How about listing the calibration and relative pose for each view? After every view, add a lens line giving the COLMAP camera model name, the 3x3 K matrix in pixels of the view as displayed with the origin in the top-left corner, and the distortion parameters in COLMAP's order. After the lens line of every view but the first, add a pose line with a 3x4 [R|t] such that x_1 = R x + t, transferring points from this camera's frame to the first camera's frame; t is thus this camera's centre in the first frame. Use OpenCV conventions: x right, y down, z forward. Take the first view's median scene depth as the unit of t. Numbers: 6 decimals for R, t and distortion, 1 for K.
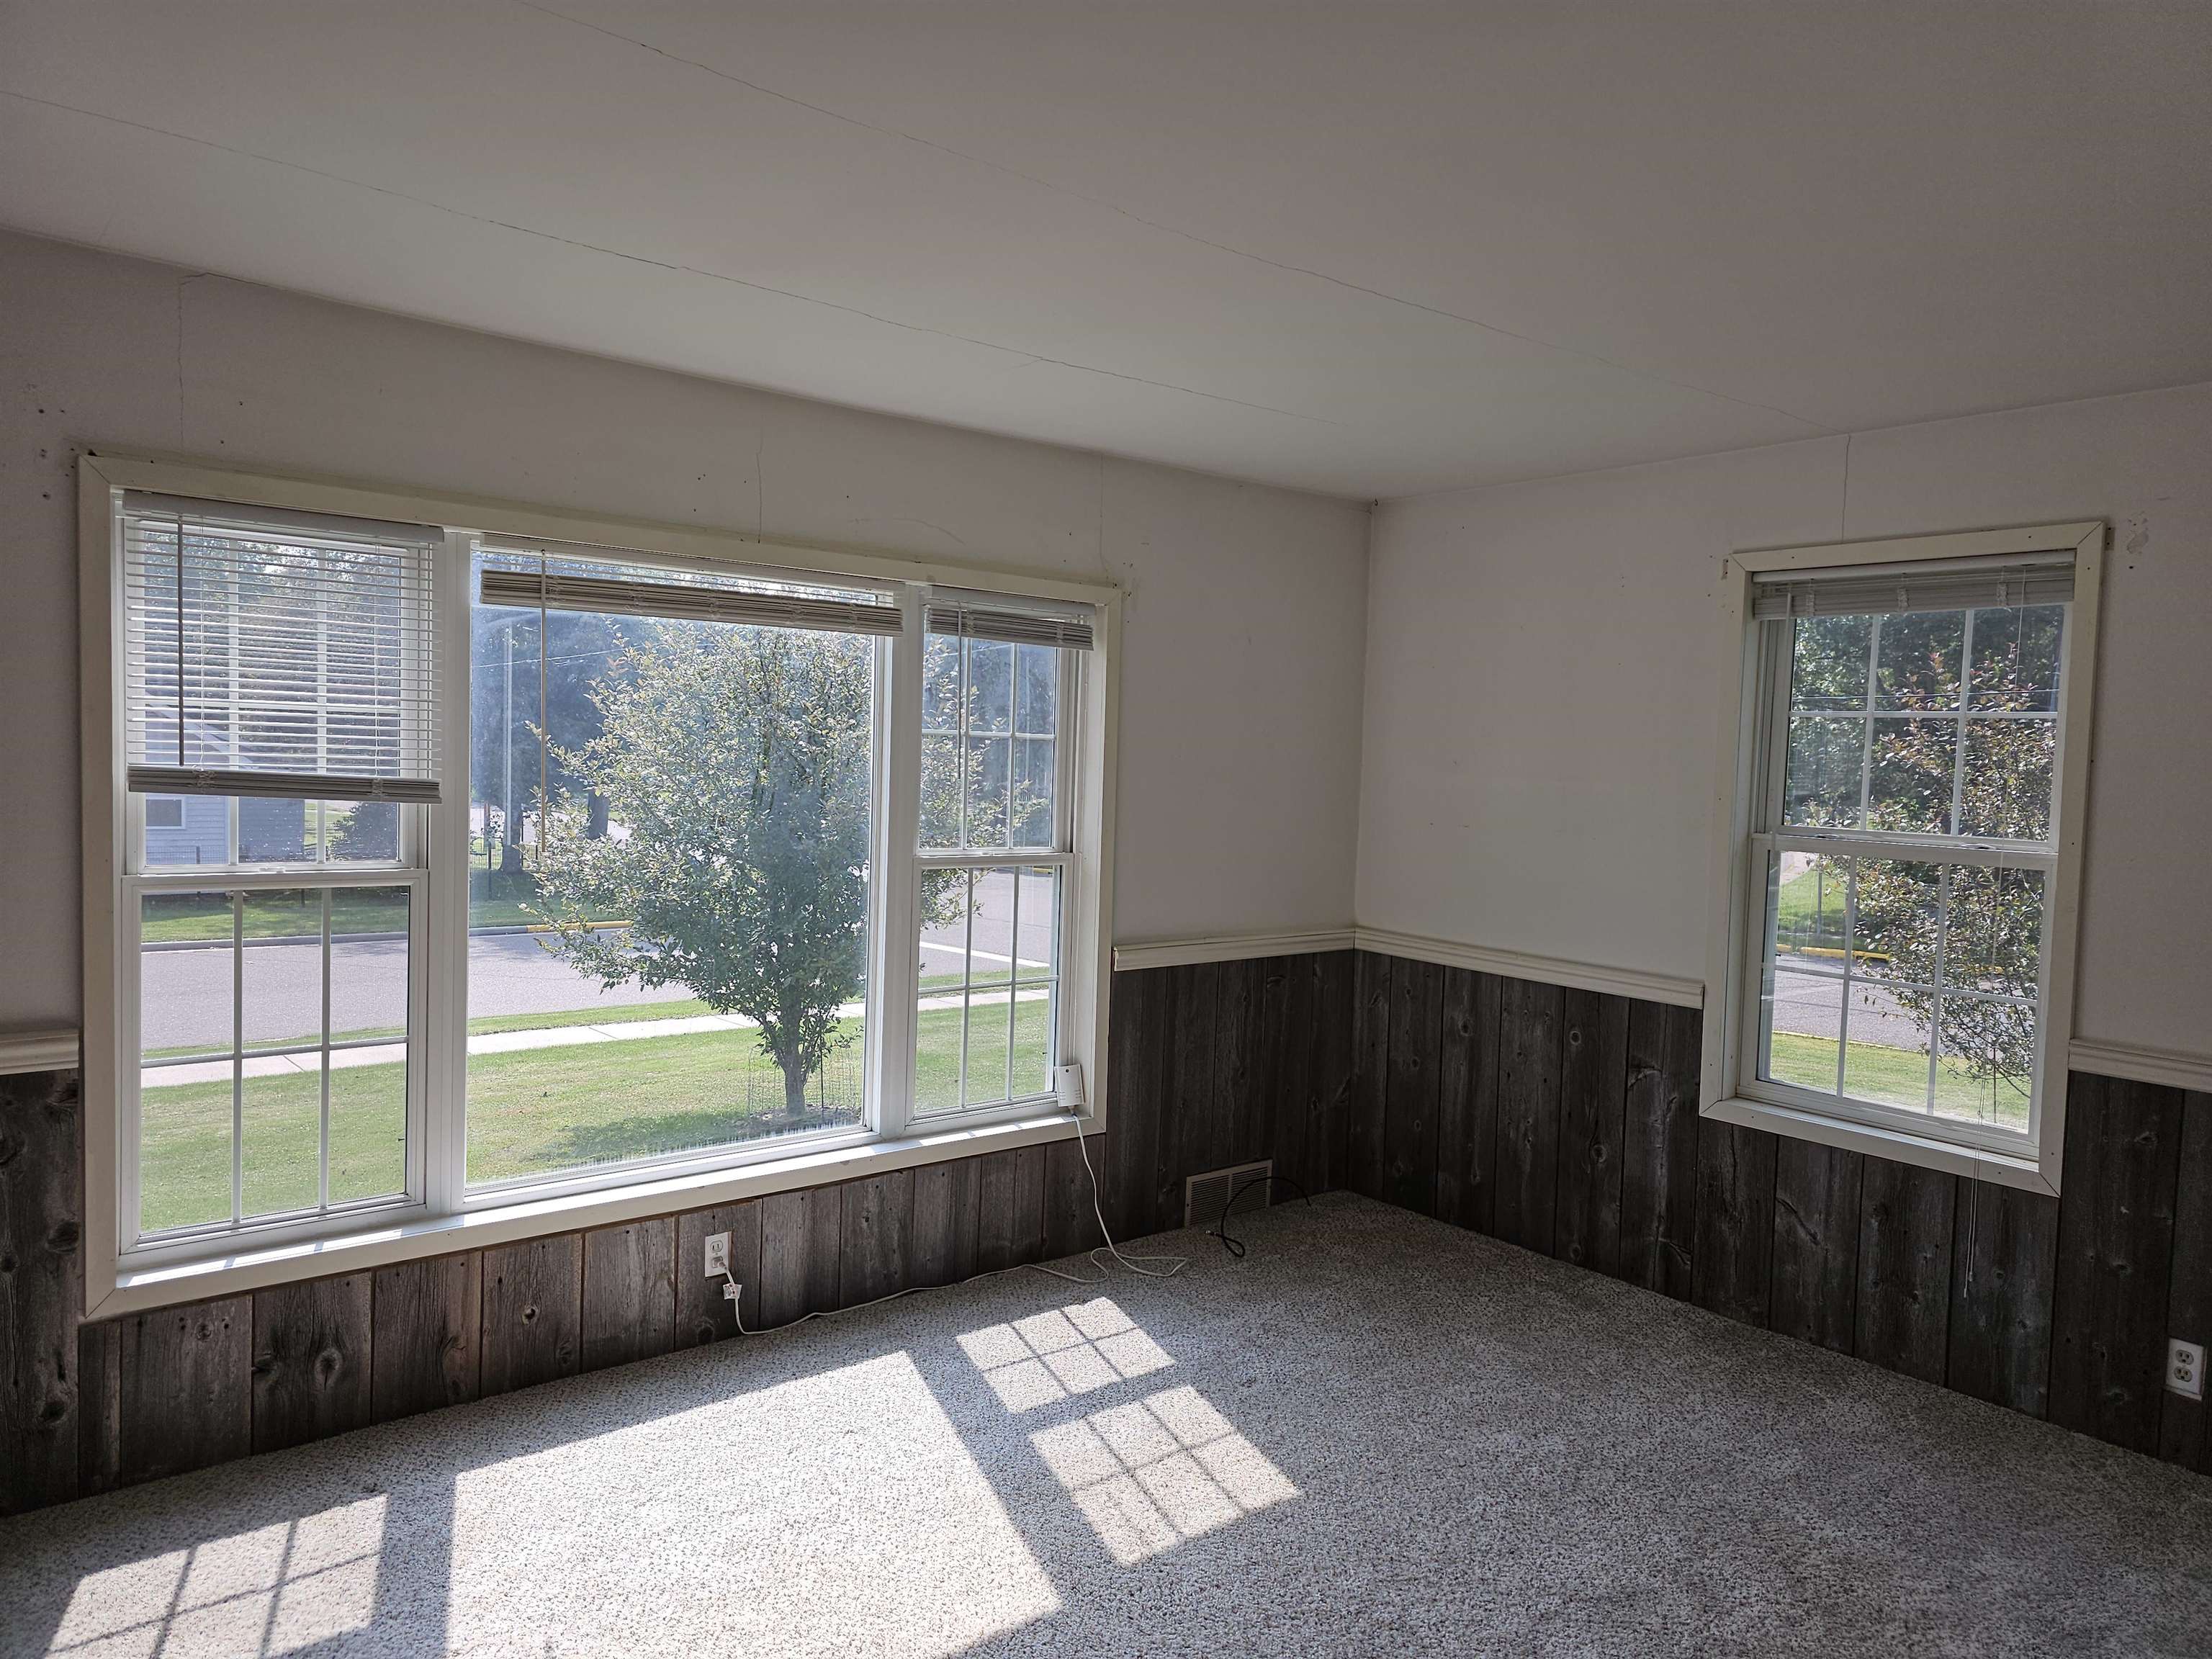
lens RADIAL K [[1485.1, 0, 1103.8], [0, 1485.1, 826.6], [0, 0, 1]] dist [0.050764, -0.040891]
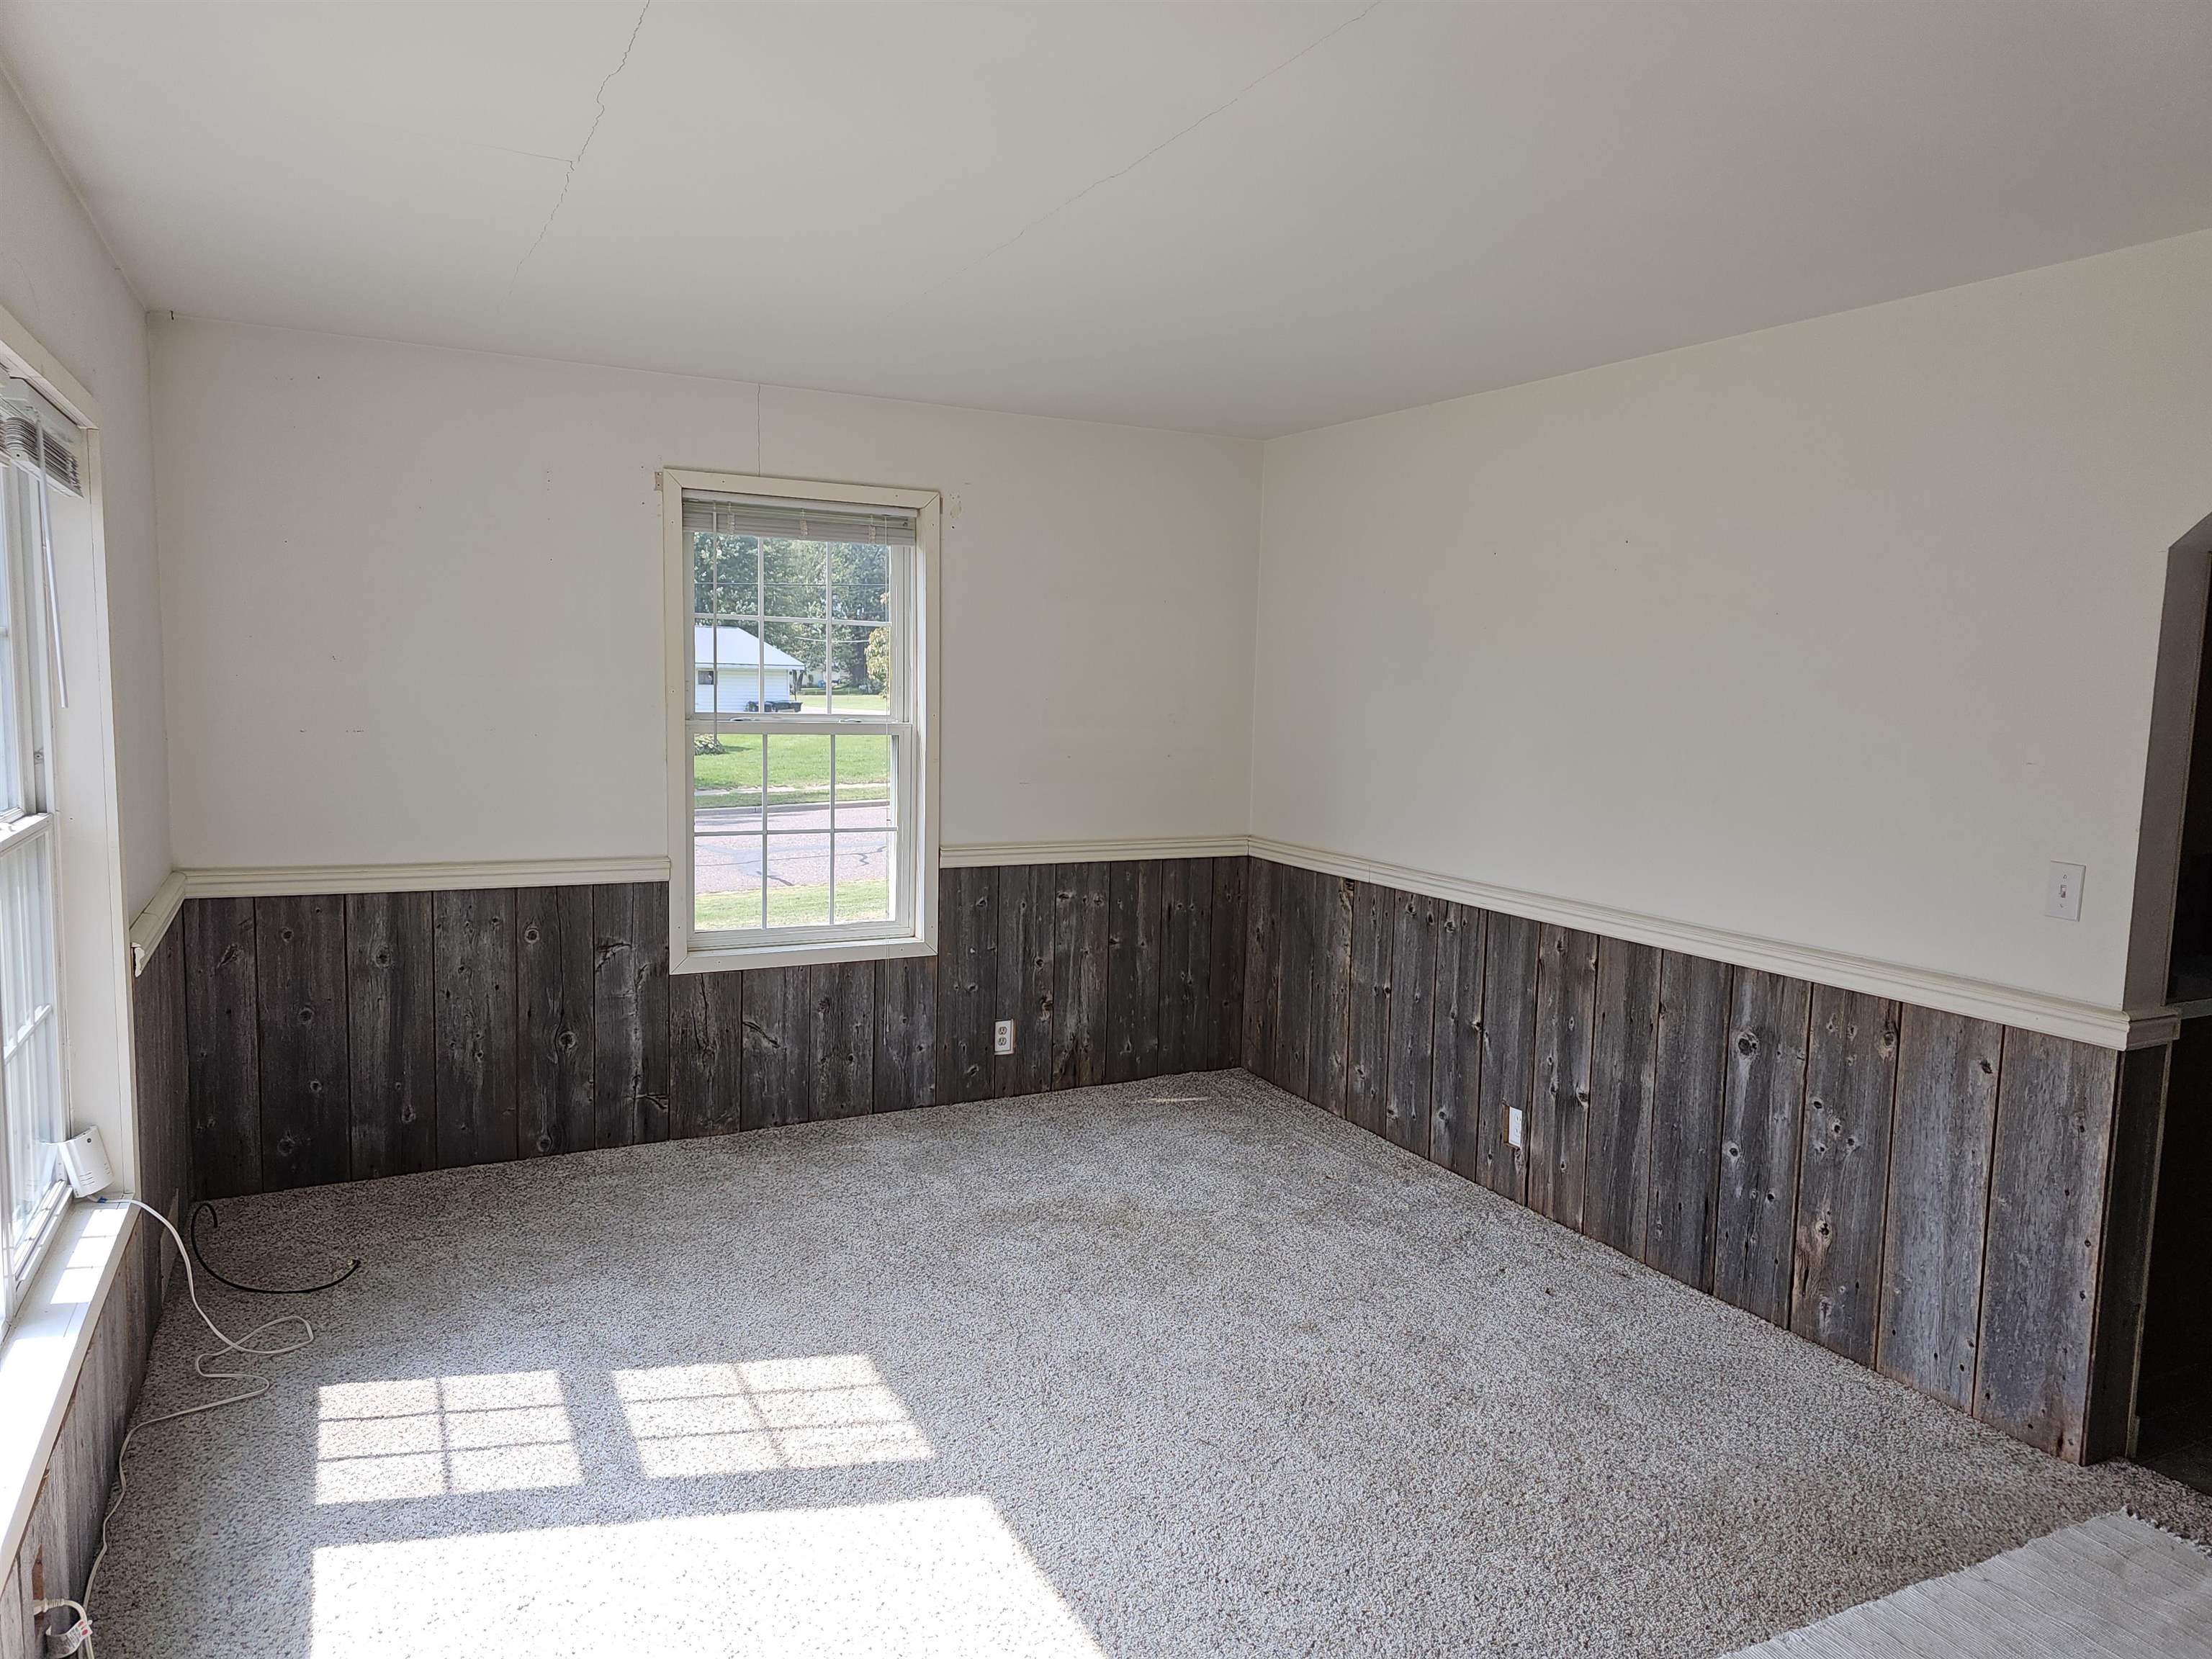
lens RADIAL K [[1485.1, 0, 1104.4], [0, 1485.1, 825.4], [0, 0, 1]] dist [0.050764, -0.040891]
pose [[0.206607, -0.124274, 0.970500, -0.643729], [0.040177, 0.992142, 0.118492, -0.040158], [-0.977599, 0.014510, 0.209976, 0.469776]]
